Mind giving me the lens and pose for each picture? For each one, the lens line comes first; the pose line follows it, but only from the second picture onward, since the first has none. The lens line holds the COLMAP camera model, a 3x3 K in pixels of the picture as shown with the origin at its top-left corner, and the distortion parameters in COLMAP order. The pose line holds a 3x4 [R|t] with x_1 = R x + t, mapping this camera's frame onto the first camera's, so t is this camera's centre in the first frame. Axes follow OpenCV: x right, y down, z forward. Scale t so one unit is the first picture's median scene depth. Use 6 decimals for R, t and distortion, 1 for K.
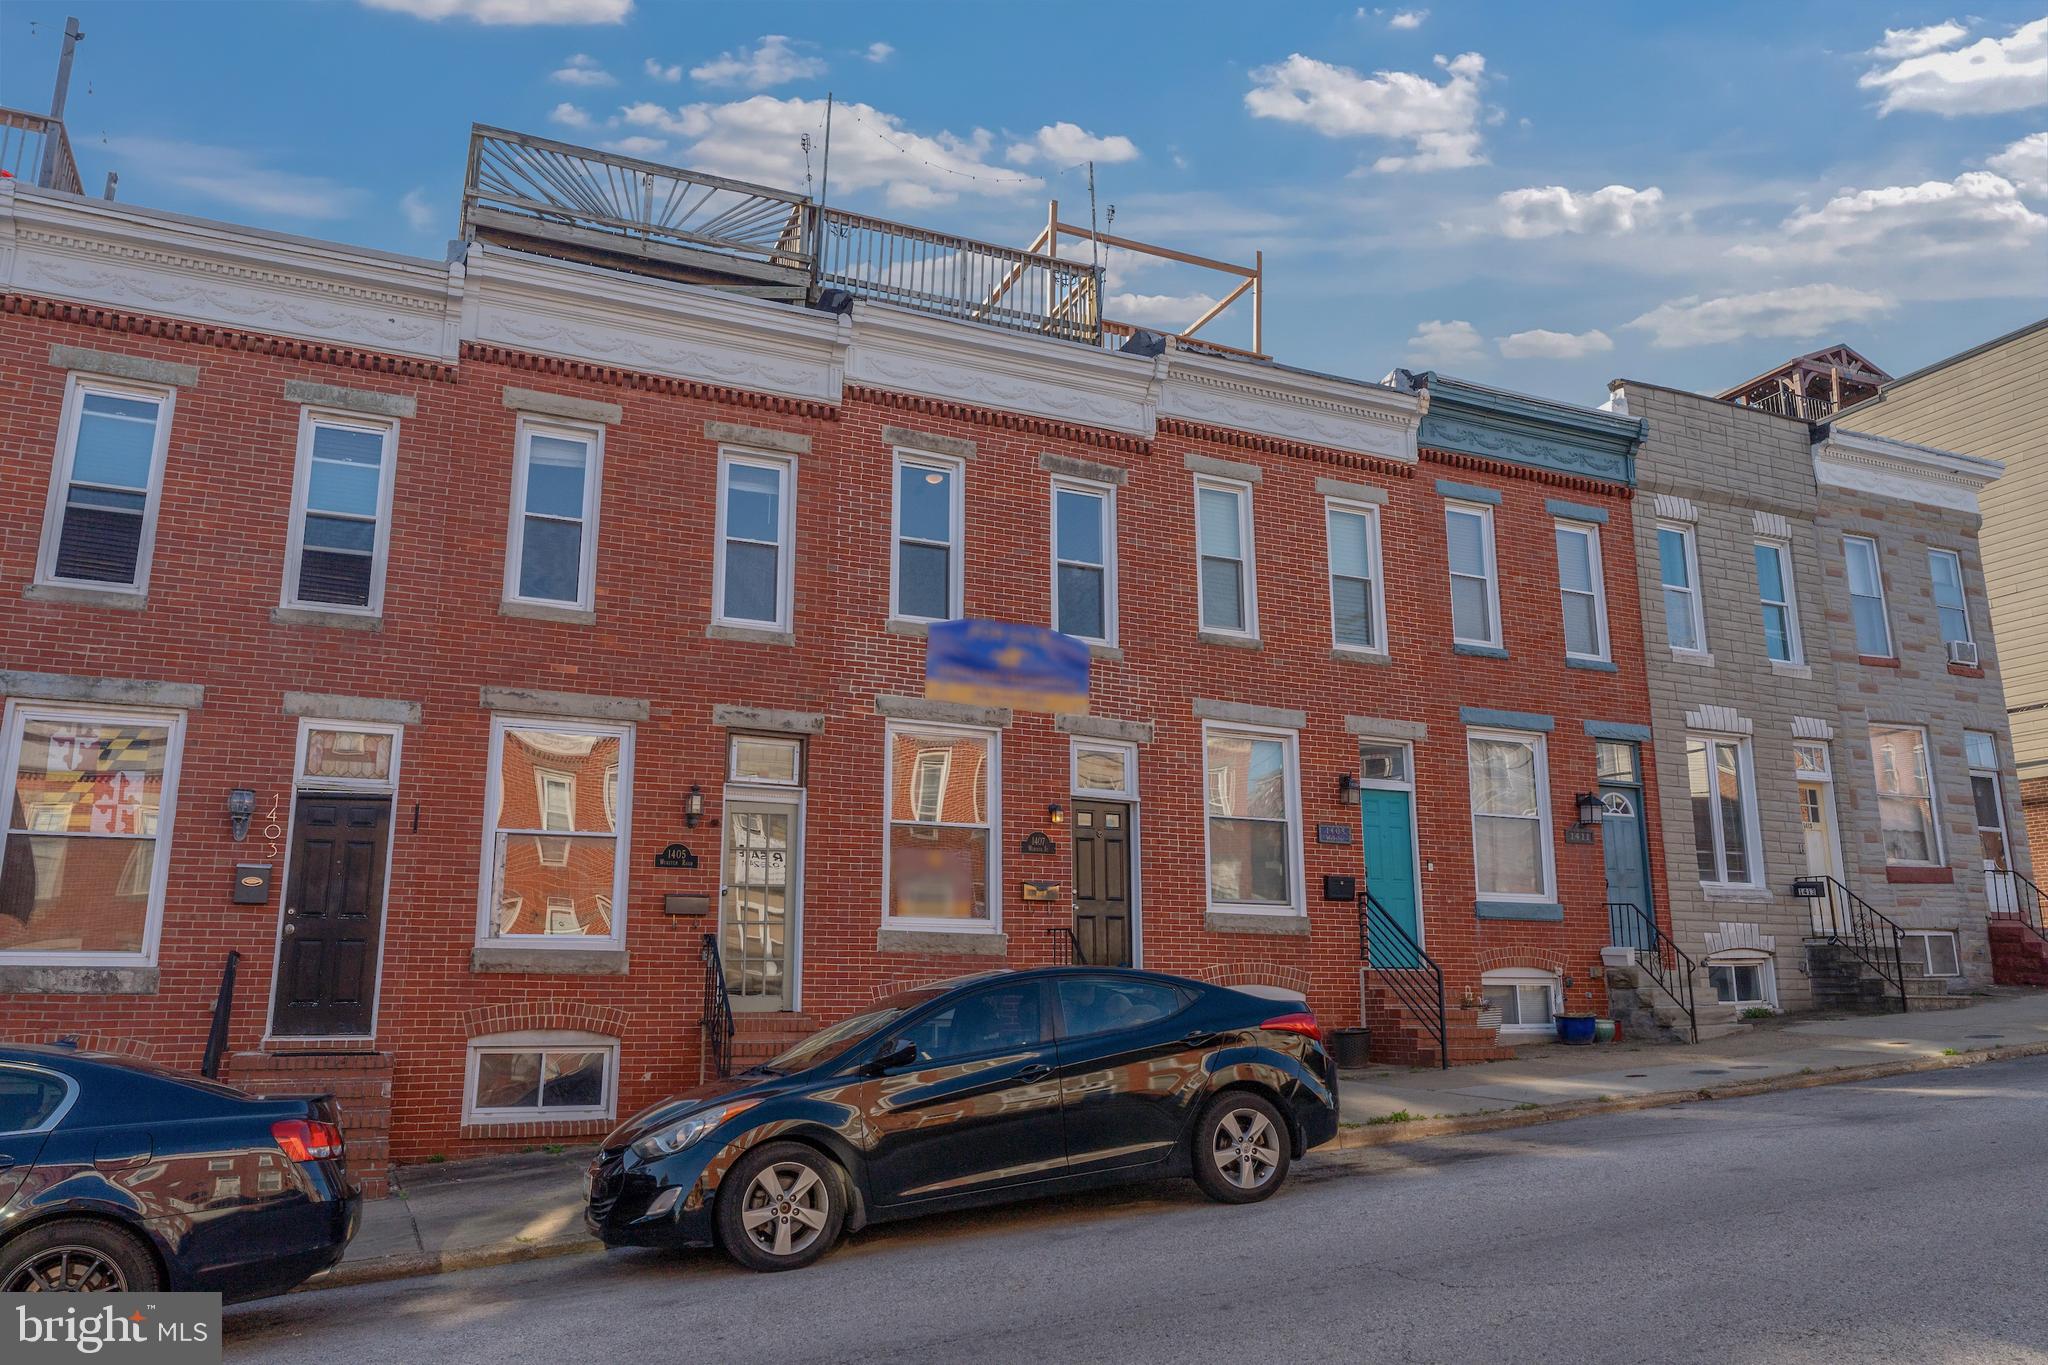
lens RADIAL K [[1479.9, 0, 1024.0], [0, 1479.9, 682.5], [0, 0, 1]] dist [0.003813, 0.000607]
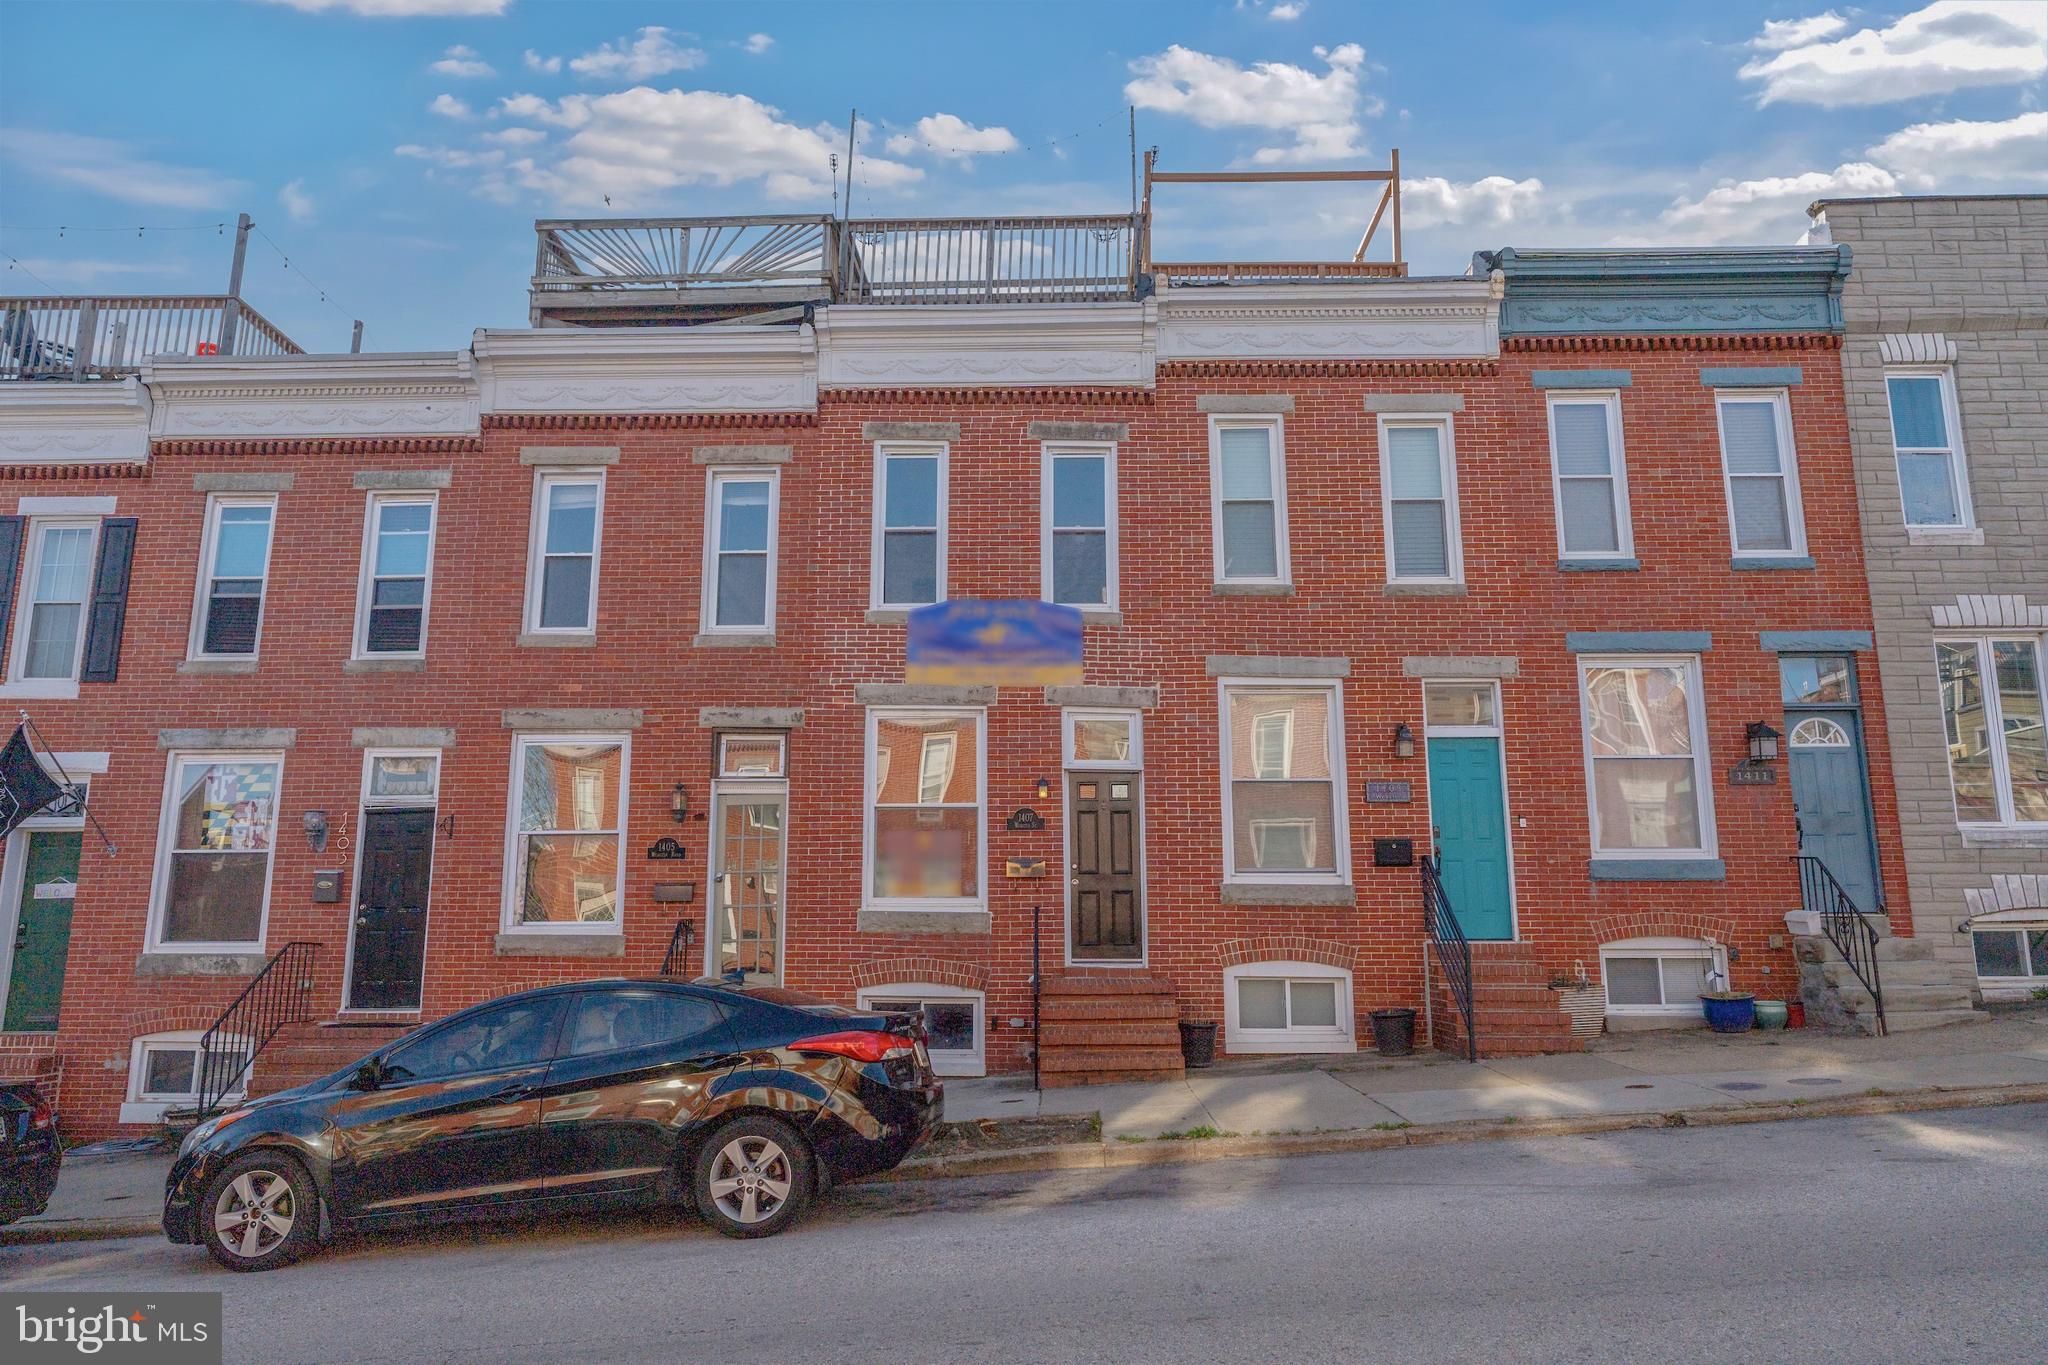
lens RADIAL K [[1357.3, 0, 1022.8], [0, 1357.3, 678.9], [0, 0, 1]] dist [0.001924, 0.000066]
pose [[0.900606, -0.081533, -0.426920, 0.397779], [0.095029, 0.995421, 0.010362, 0.005380], [0.424120, -0.049902, 0.904230, 0.181301]]
